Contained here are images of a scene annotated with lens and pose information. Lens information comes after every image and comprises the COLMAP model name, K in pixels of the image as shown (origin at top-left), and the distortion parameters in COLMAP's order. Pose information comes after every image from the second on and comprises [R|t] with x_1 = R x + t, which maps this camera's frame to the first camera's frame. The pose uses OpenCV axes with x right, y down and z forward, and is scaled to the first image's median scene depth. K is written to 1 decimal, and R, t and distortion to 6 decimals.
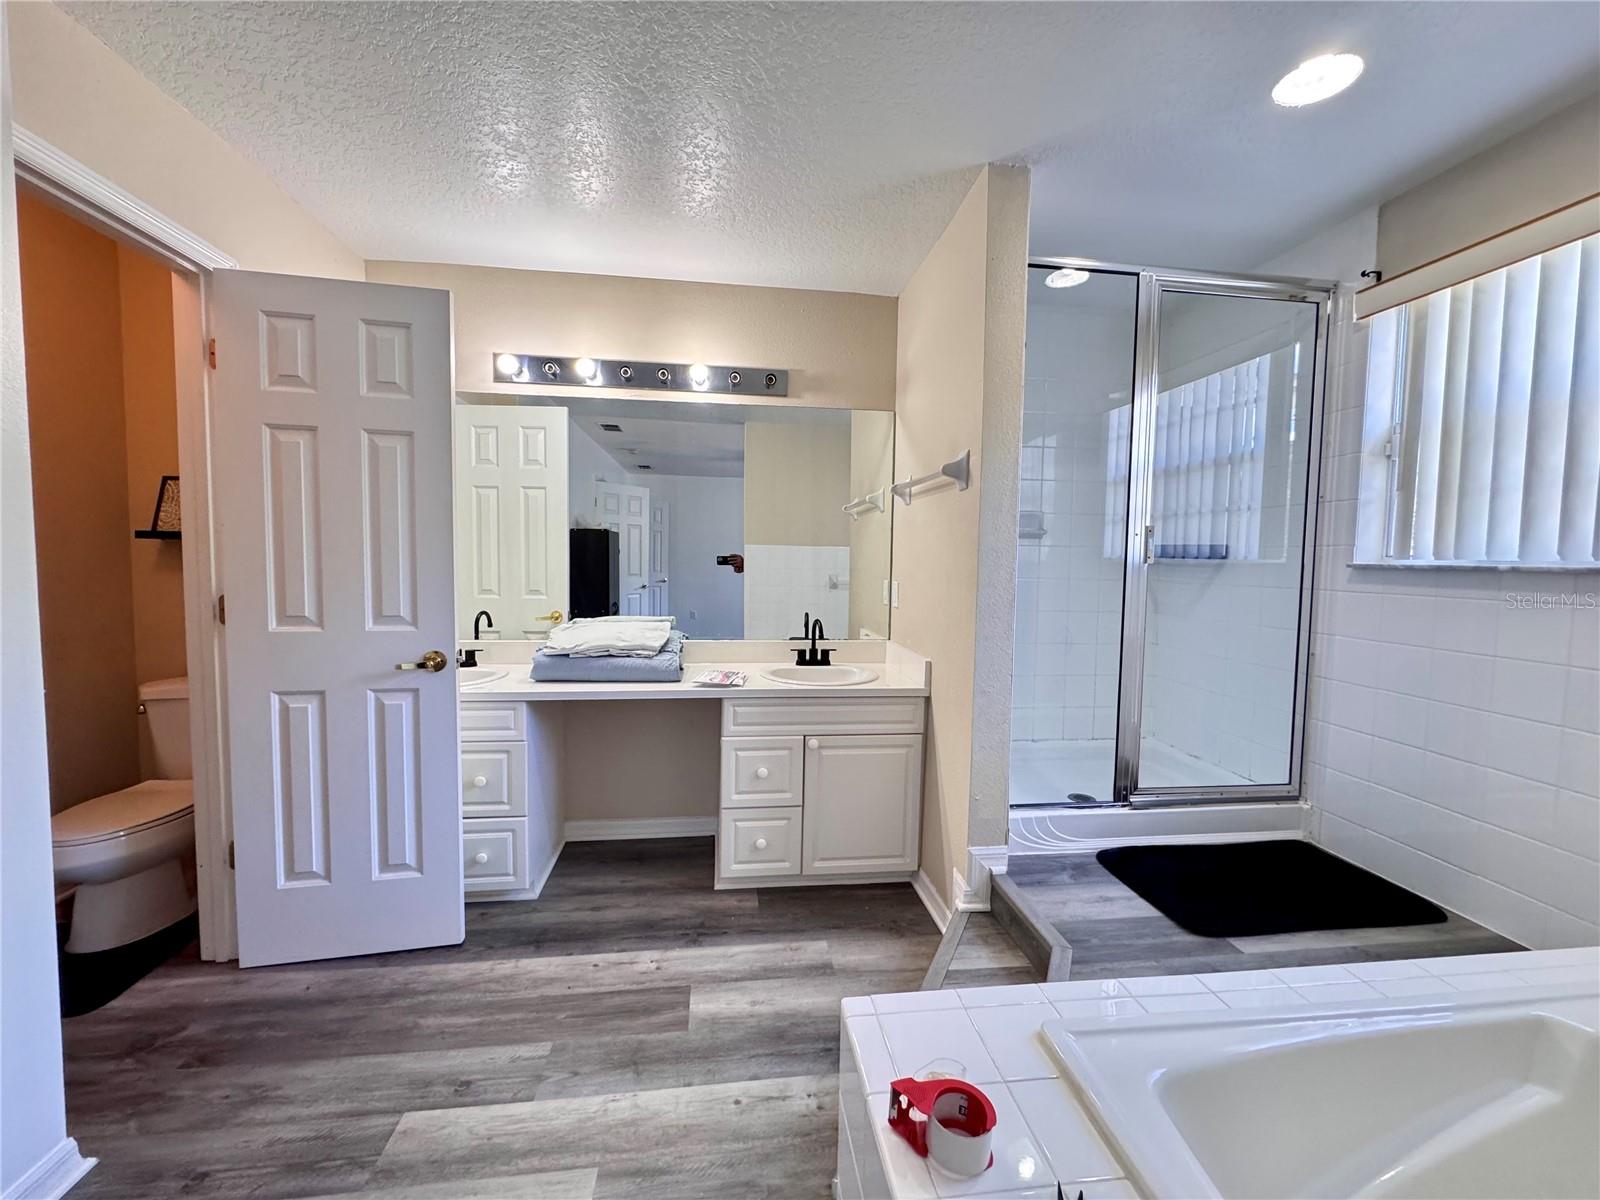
lens RADIAL K [[638.2, 0, 801.0], [0, 638.2, 596.1], [0, 0, 1]] dist [-0.005003, 0.001132]
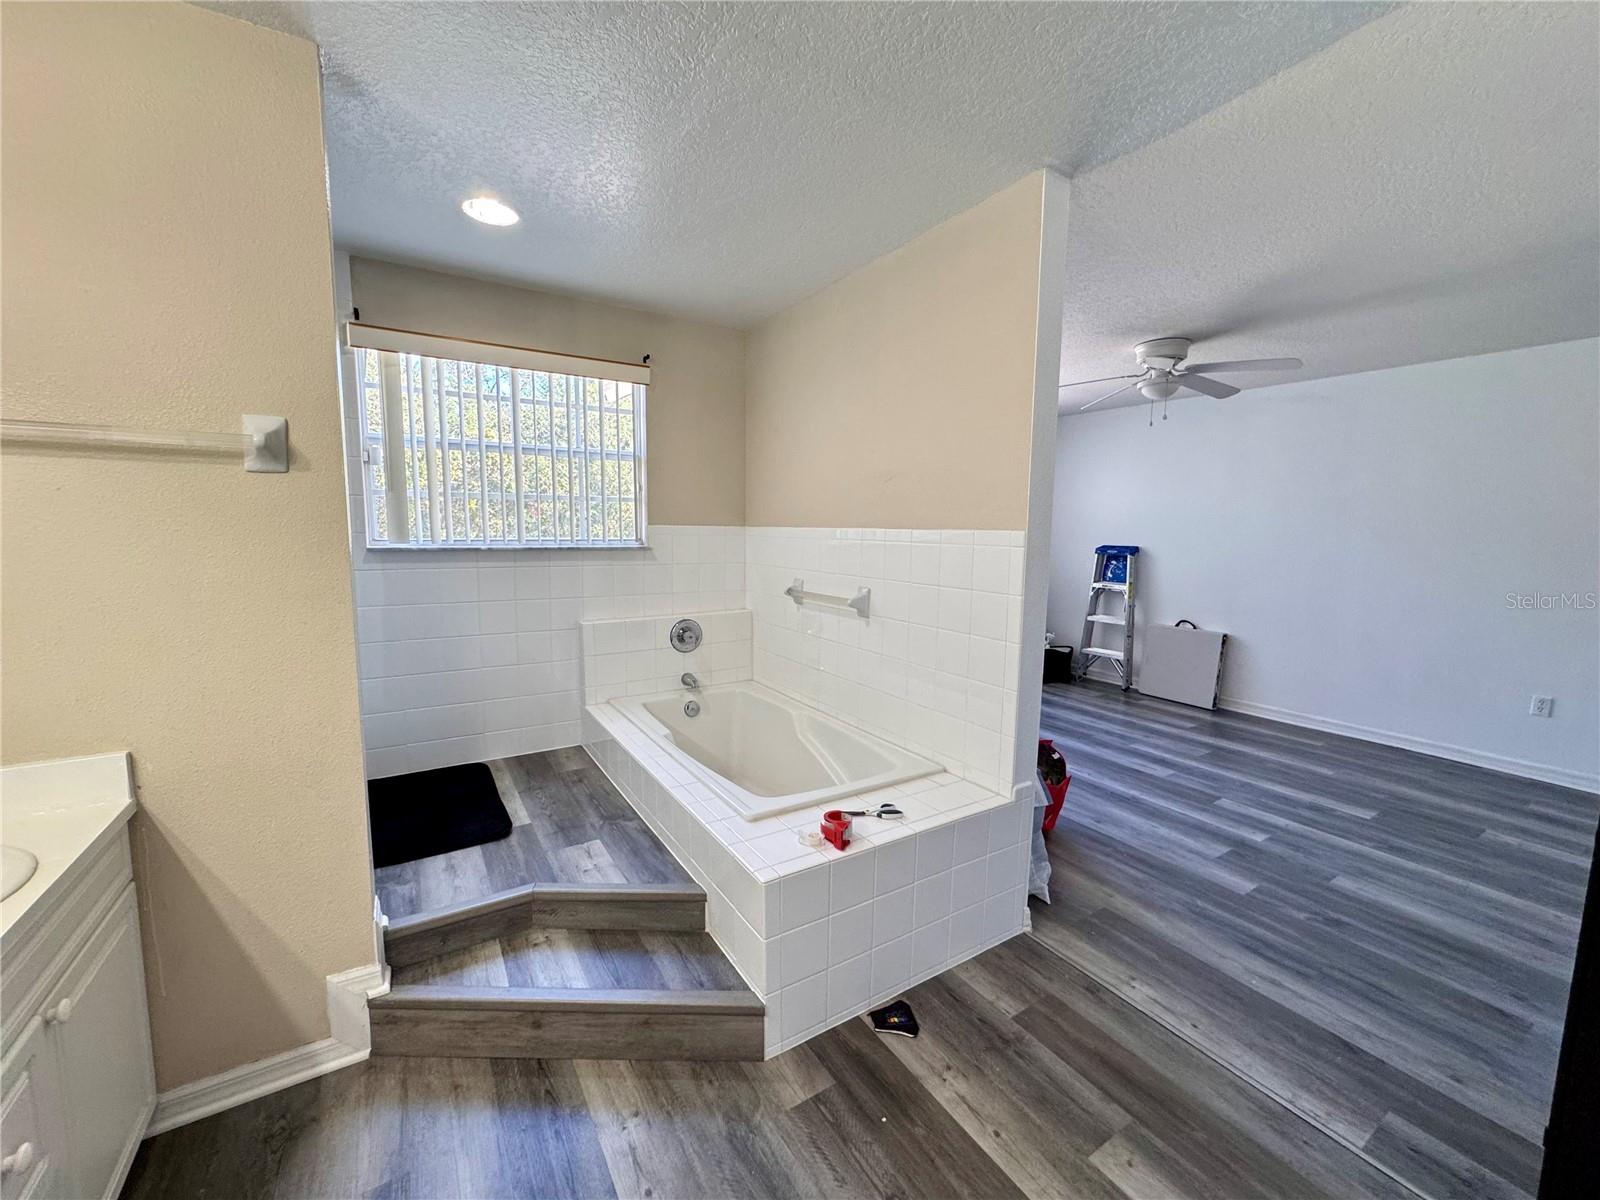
lens RADIAL K [[638.2, 0, 795.6], [0, 638.2, 593.4], [0, 0, 1]] dist [-0.005003, 0.001132]
pose [[-0.412247, -0.121047, 0.902995, -0.559835], [0.039053, 0.987876, 0.150255, -0.107263], [-0.910235, 0.097207, -0.402522, 0.680499]]
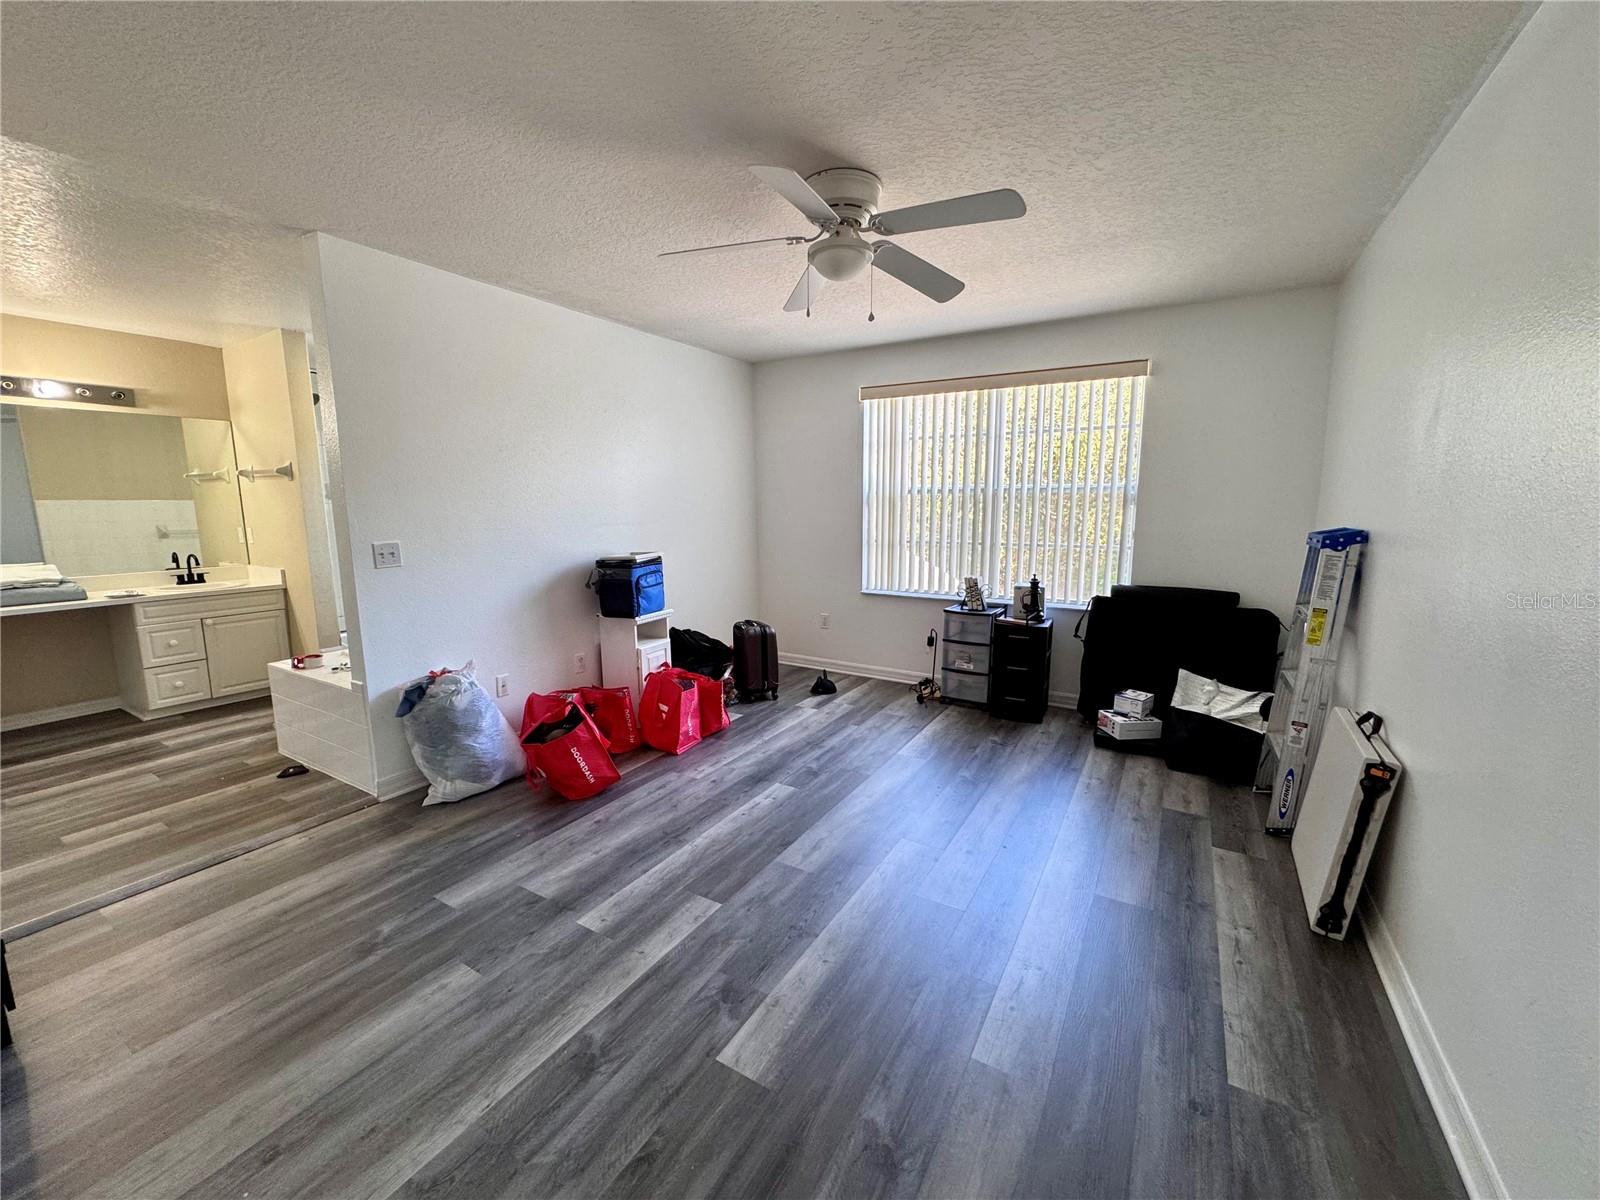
lens RADIAL K [[638.2, 0, 795.3], [0, 638.2, 598.2], [0, 0, 1]] dist [-0.005003, 0.001132]
pose [[0.622638, -0.136602, 0.770495, -0.312167], [0.061894, 0.990157, 0.125530, 0.045166], [-0.780059, -0.030470, 0.624964, -1.339079]]
